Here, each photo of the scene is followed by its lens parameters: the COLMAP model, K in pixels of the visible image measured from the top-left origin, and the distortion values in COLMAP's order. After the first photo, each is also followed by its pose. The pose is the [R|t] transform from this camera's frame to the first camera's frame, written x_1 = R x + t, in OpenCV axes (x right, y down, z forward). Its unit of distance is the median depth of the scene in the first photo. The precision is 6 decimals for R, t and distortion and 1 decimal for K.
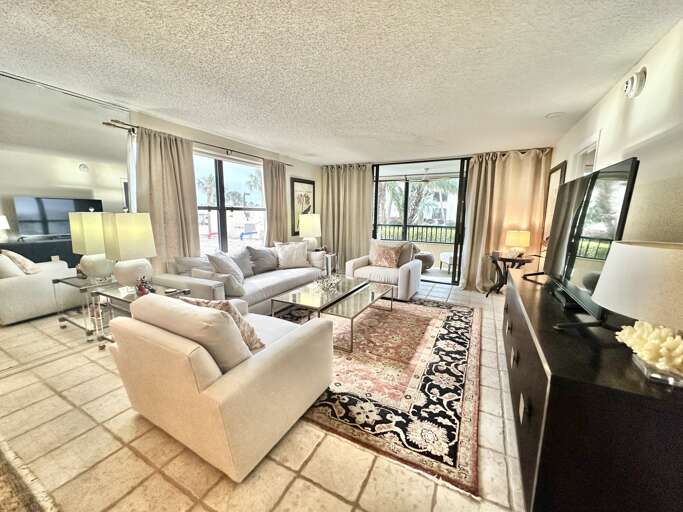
lens RADIAL K [[271.8, 0, 340.9], [0, 271.8, 256.5], [0, 0, 1]] dist [0.001193, 0.000040]
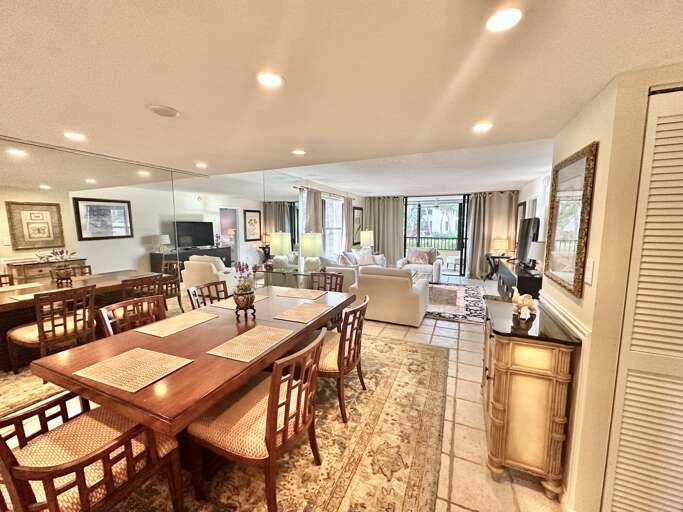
lens RADIAL K [[271.8, 0, 340.7], [0, 271.8, 255.1], [0, 0, 1]] dist [0.001193, 0.000040]
pose [[0.998087, -0.016448, 0.059591, -0.389113], [0.019304, 0.998676, -0.047673, 0.053109], [-0.058728, 0.048732, 0.997084, -0.540454]]
